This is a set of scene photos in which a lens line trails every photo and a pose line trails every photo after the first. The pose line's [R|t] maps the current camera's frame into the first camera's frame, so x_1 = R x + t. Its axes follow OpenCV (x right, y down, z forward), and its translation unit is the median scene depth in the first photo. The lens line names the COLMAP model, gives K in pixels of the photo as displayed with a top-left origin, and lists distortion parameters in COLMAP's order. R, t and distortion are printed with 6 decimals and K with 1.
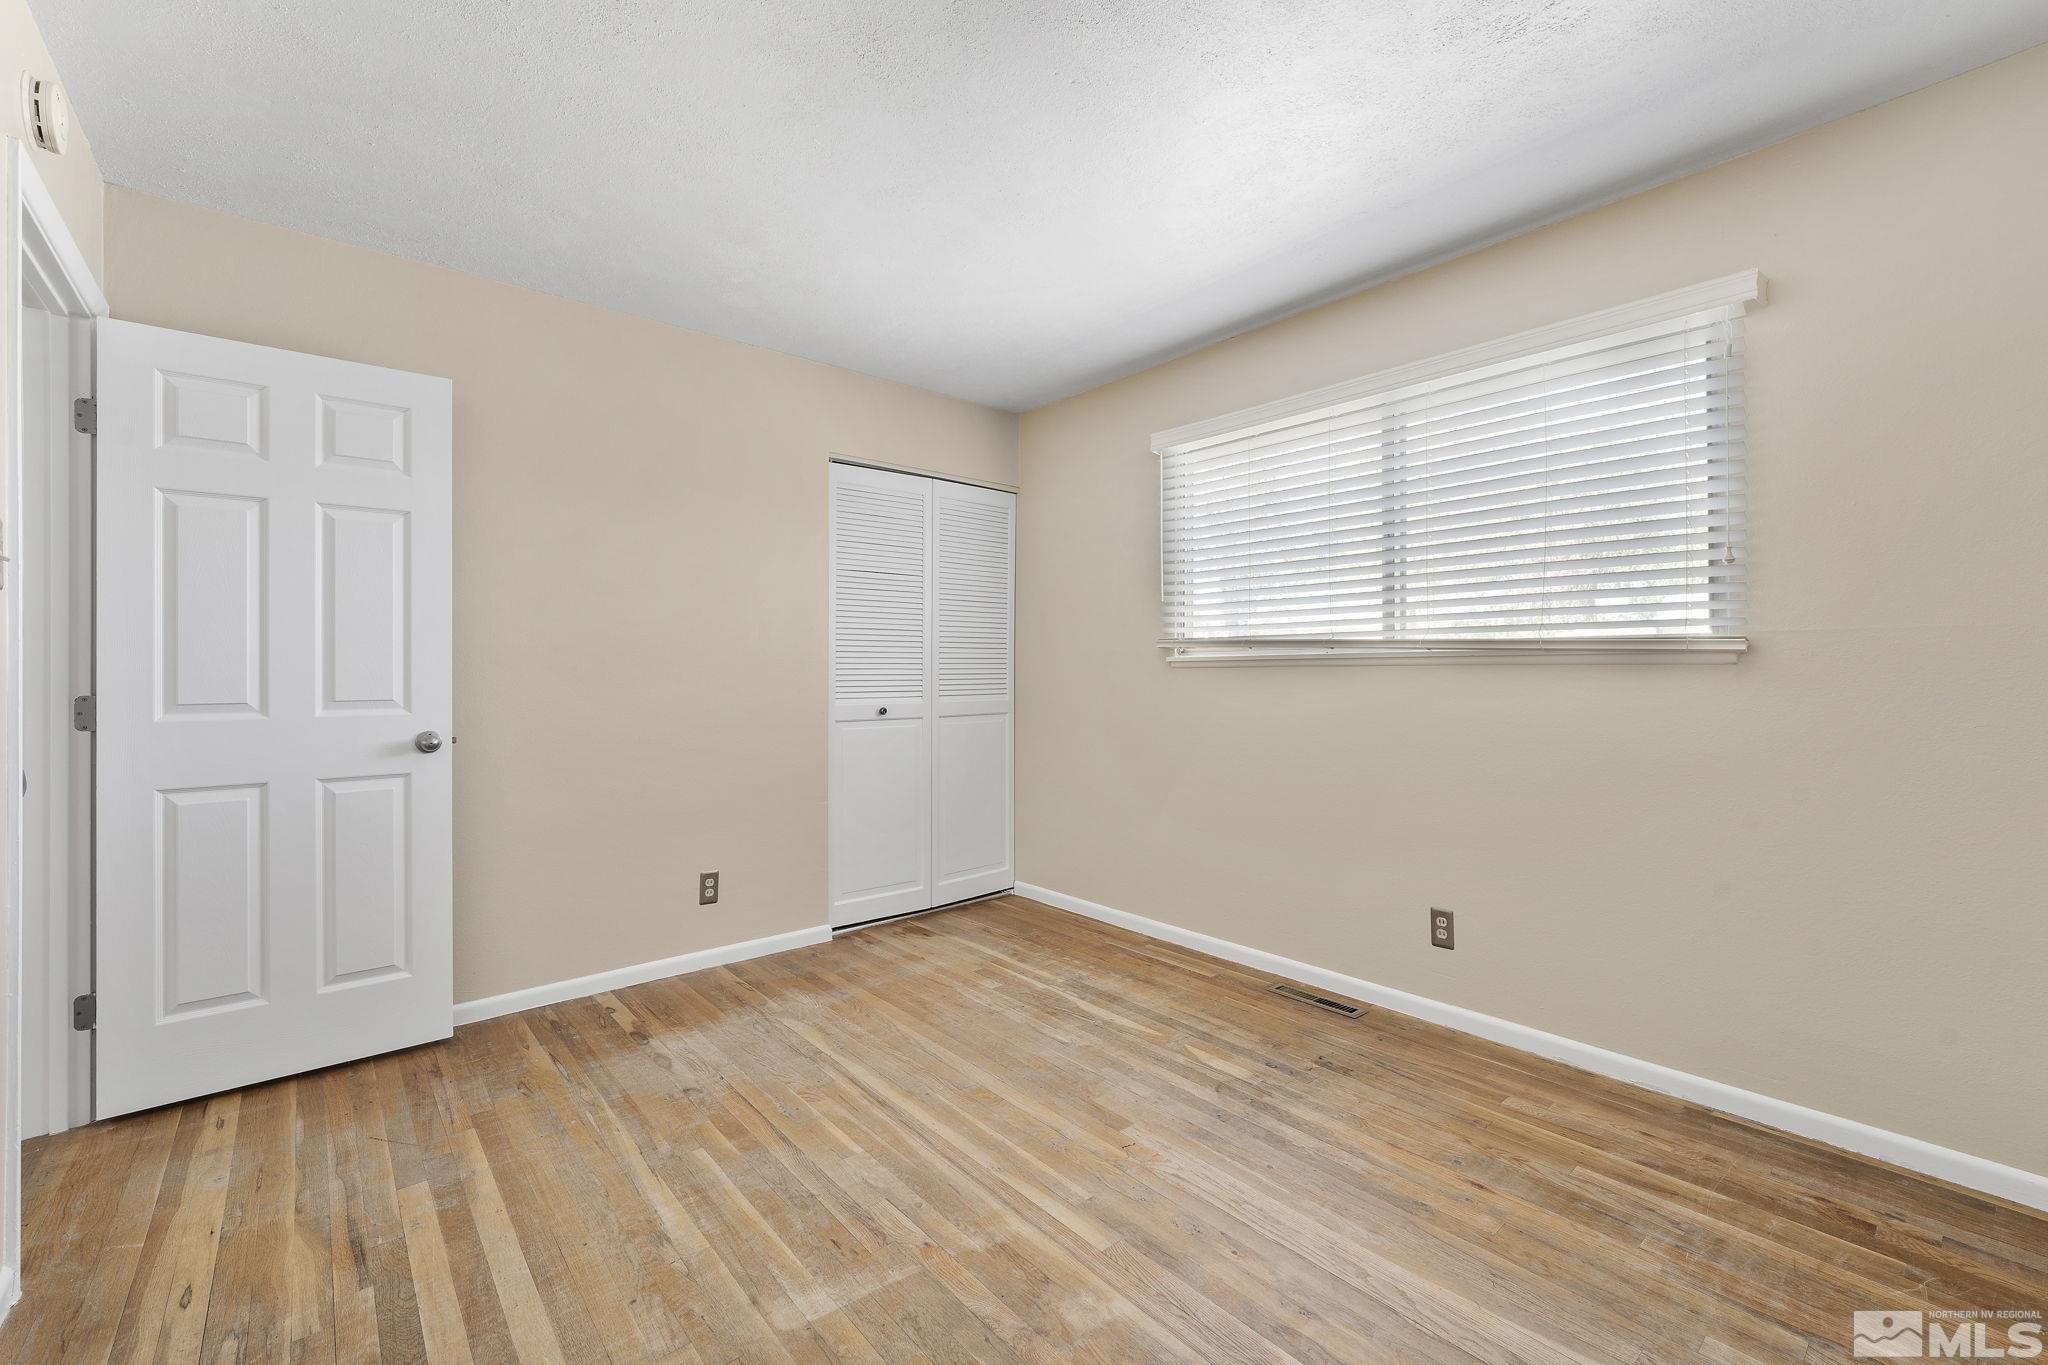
lens RADIAL K [[856.9, 0, 1026.7], [0, 856.9, 696.5], [0, 0, 1]] dist [-0.003033, 0.000071]
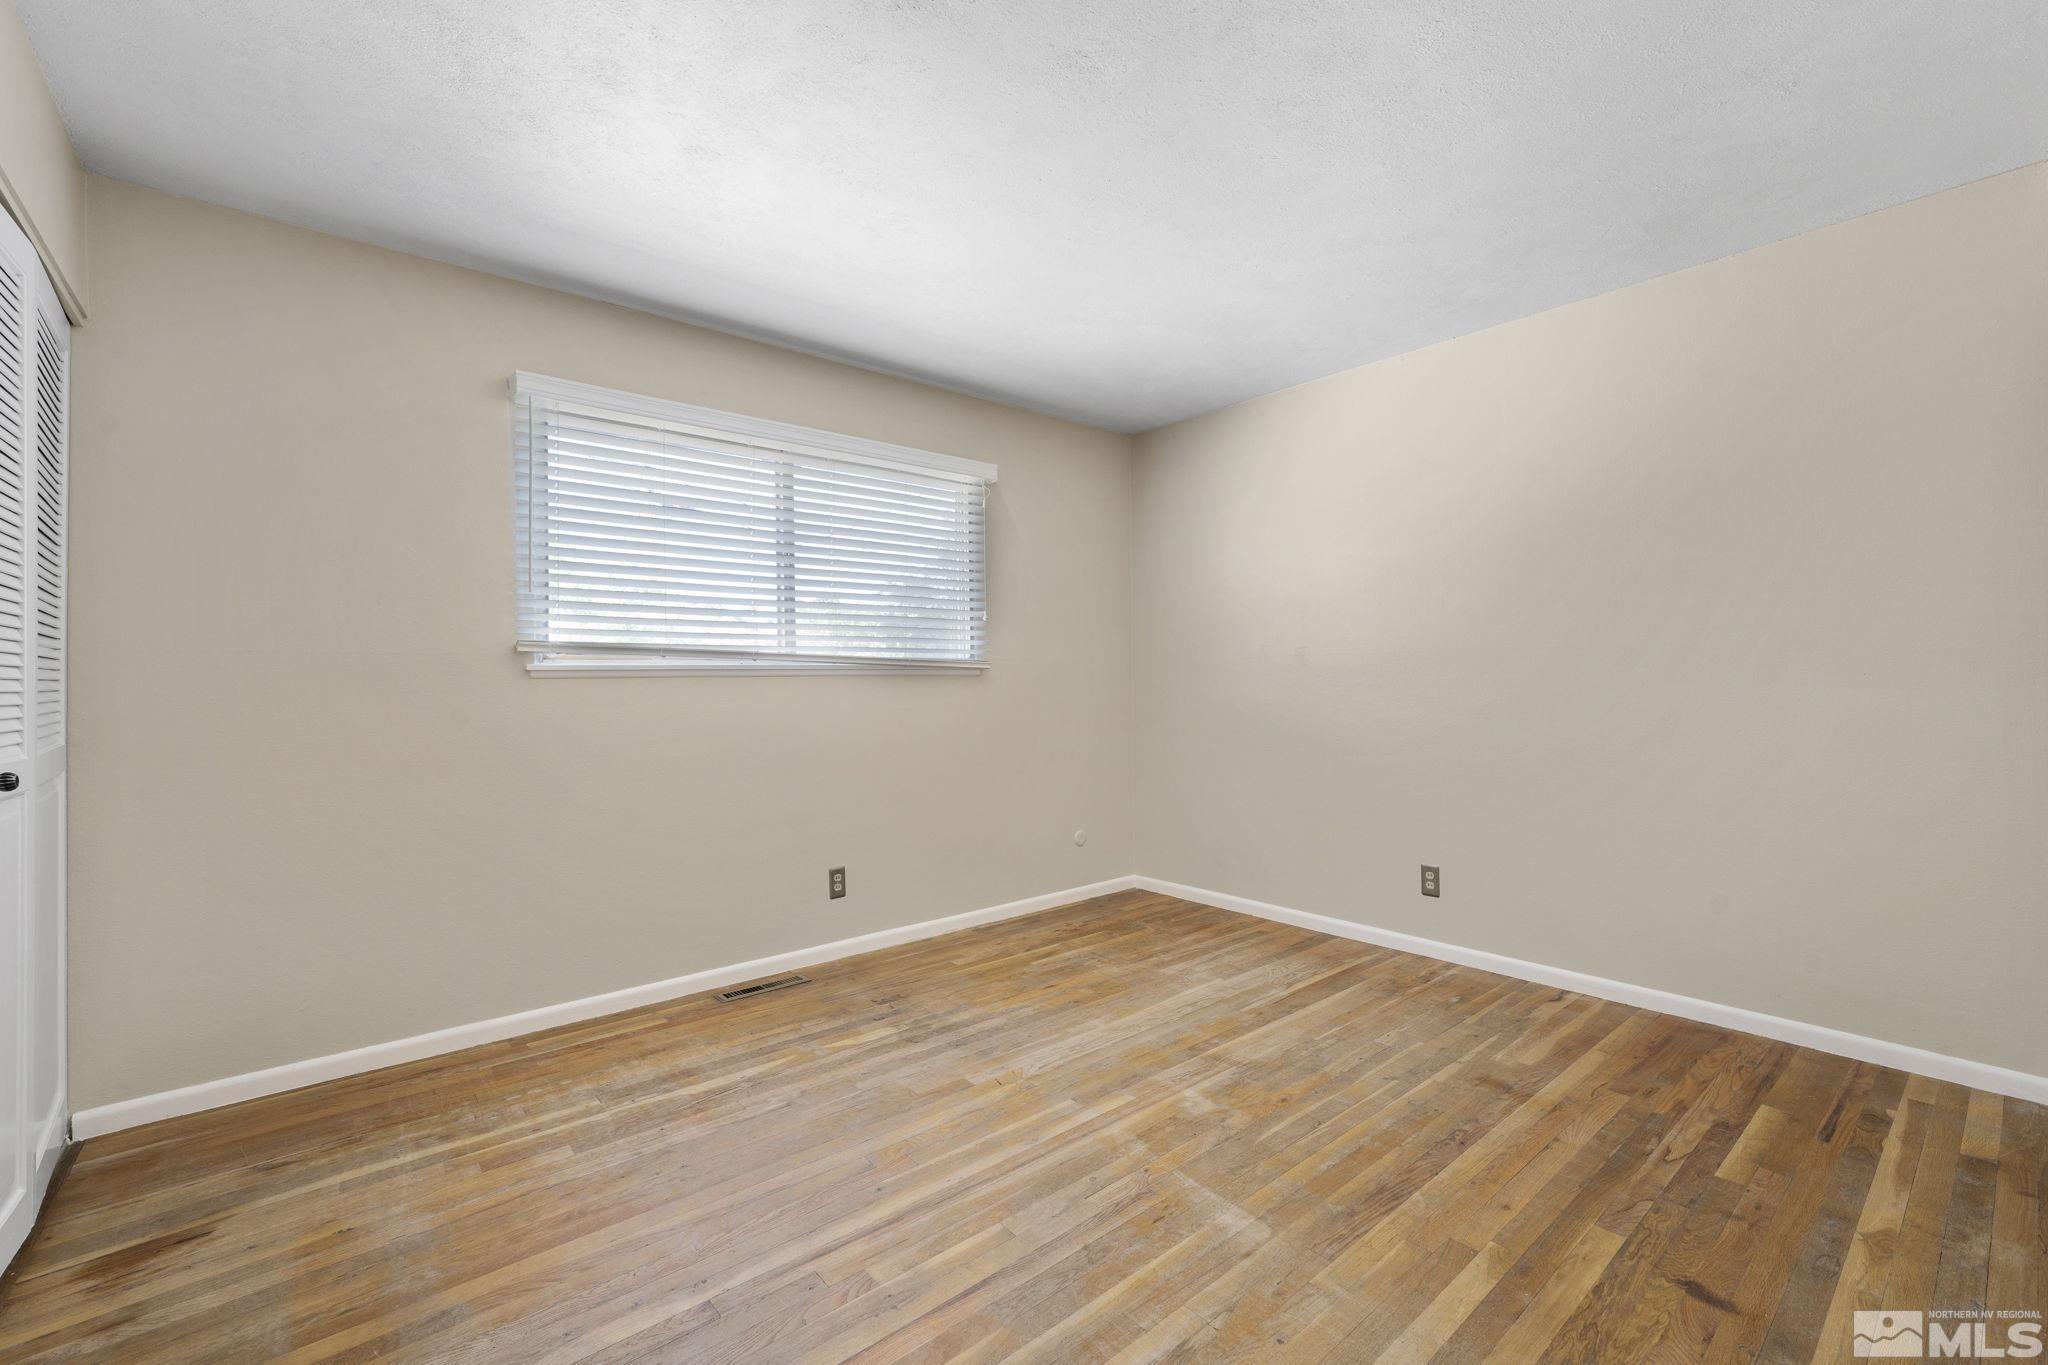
lens RADIAL K [[856.9, 0, 1026.7], [0, 856.9, 696.5], [0, 0, 1]] dist [-0.003033, 0.000071]
pose [[0.002361, -0.014388, 0.999894, -0.895206], [0.039560, 0.999115, 0.014283, -0.014643], [-0.999214, 0.039522, 0.002928, 0.804213]]
